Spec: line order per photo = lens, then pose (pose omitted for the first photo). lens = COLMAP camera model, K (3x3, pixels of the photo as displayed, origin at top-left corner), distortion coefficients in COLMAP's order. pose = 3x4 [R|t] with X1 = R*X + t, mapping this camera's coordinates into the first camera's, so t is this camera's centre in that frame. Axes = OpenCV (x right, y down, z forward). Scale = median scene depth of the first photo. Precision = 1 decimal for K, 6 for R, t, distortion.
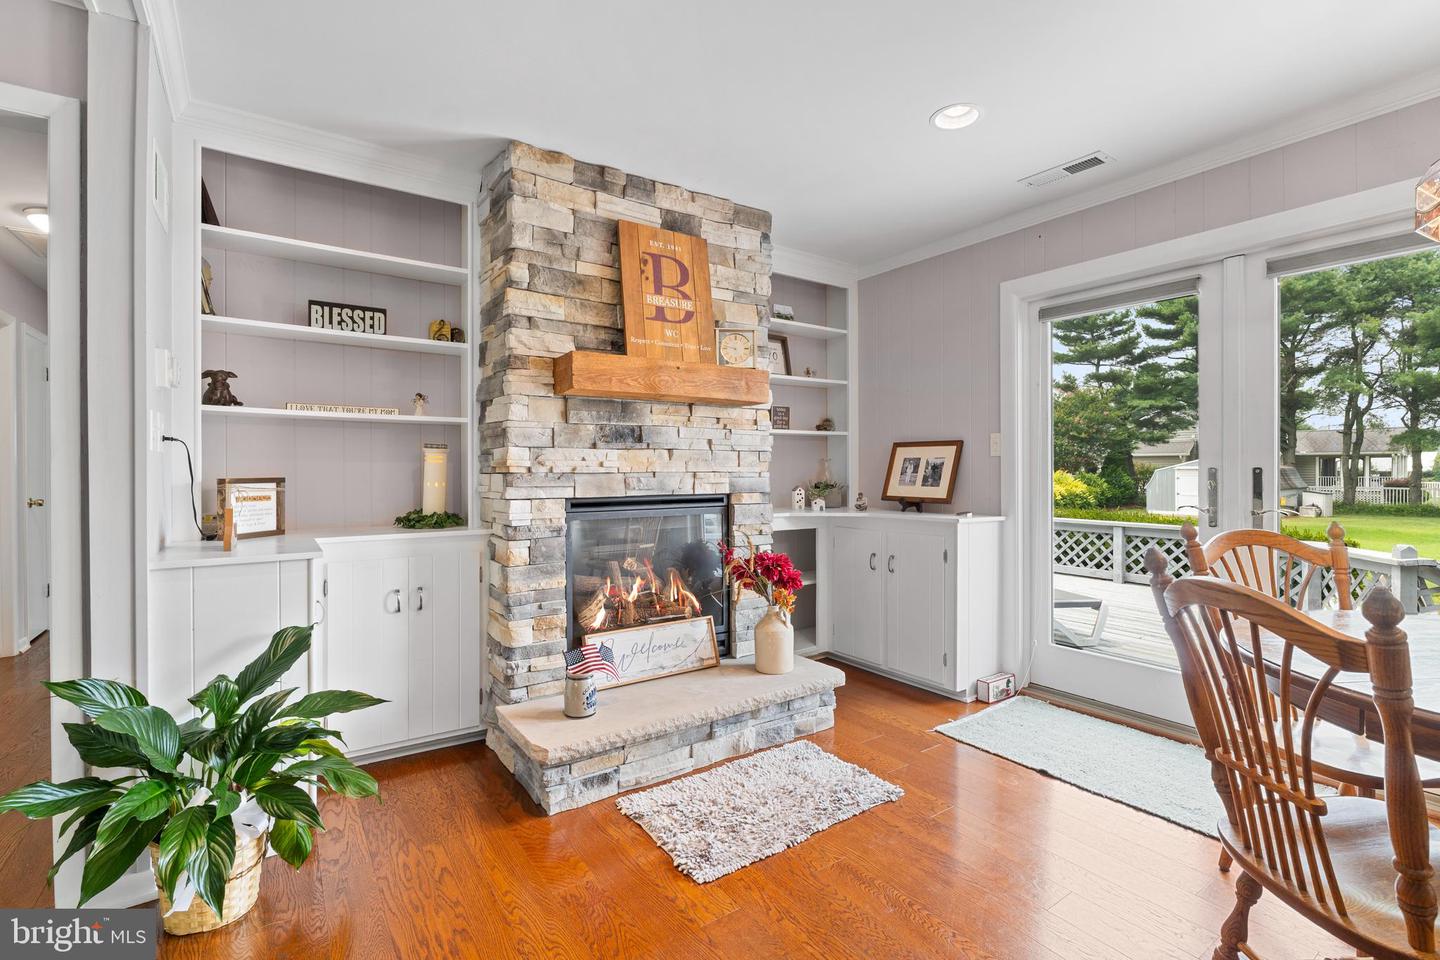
lens RADIAL K [[651.7, 0, 730.1], [0, 651.7, 473.7], [0, 0, 1]] dist [-0.018119, 0.000997]
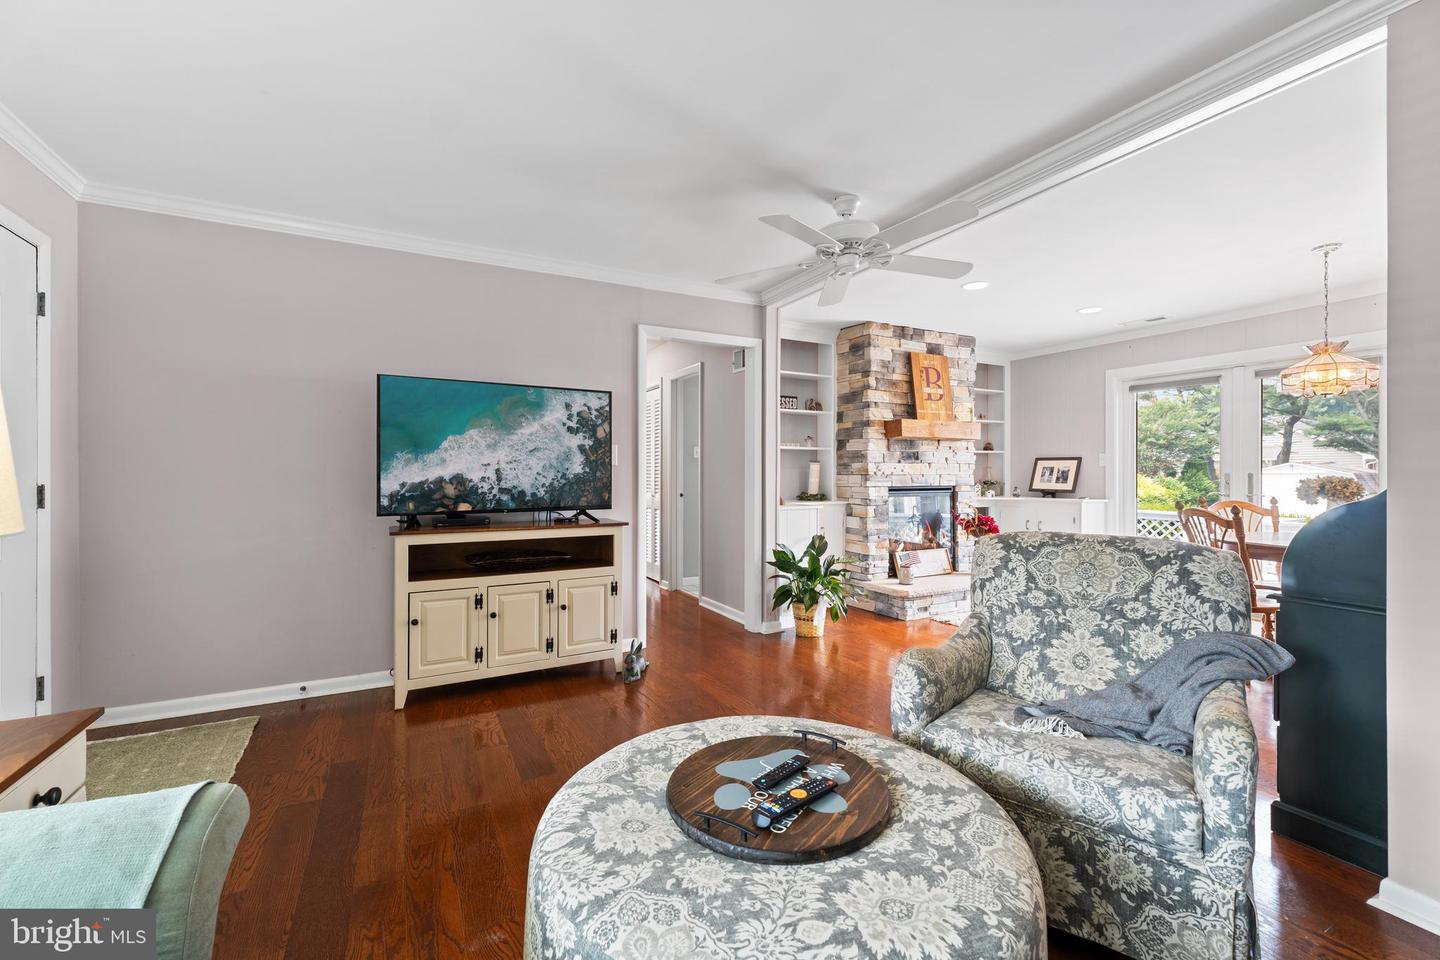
lens RADIAL K [[618.6, 0, 711.7], [0, 618.6, 472.7], [0, 0, 1]] dist [-0.005380, -0.000065]
pose [[0.991090, 0.003754, -0.133142, -0.491228], [-0.004456, 0.999978, -0.004971, 0.004326], [0.133121, 0.005520, 0.991084, -0.943789]]
